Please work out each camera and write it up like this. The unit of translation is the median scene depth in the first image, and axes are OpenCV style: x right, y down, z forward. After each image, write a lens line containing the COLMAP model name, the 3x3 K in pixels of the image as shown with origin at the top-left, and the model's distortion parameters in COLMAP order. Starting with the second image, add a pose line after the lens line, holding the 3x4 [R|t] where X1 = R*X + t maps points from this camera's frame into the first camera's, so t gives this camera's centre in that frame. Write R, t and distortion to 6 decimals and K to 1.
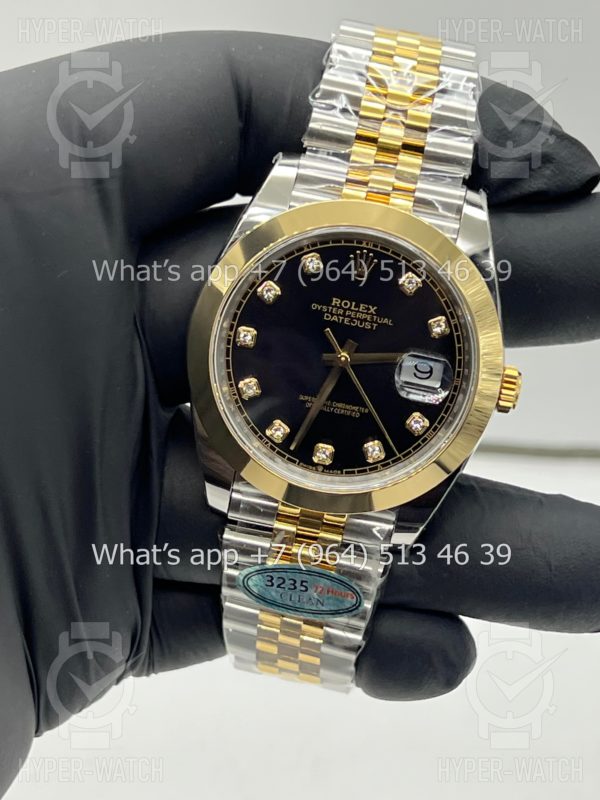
lens RADIAL K [[1857.1, 0, 303.2], [0, 1857.1, 404.7], [0, 0, 1]] dist [0.409578, 0.000000]
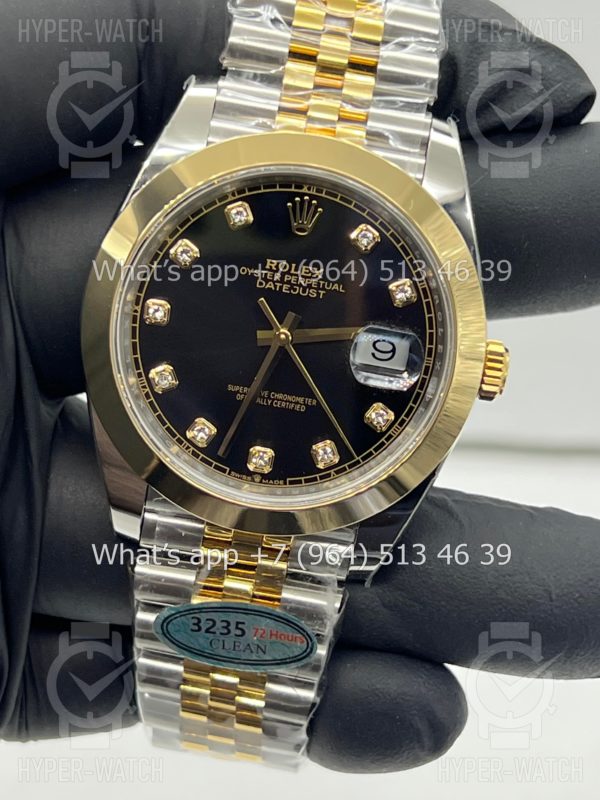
lens RADIAL K [[1857.1, 0, 293.8], [0, 1857.1, 401.9], [0, 0, 1]] dist [0.409578, 0.000000]
pose [[0.998358, -0.030632, 0.048399, -0.012439], [0.031287, 0.999428, -0.012831, 0.012777], [-0.047979, 0.014324, 0.998746, 0.217687]]
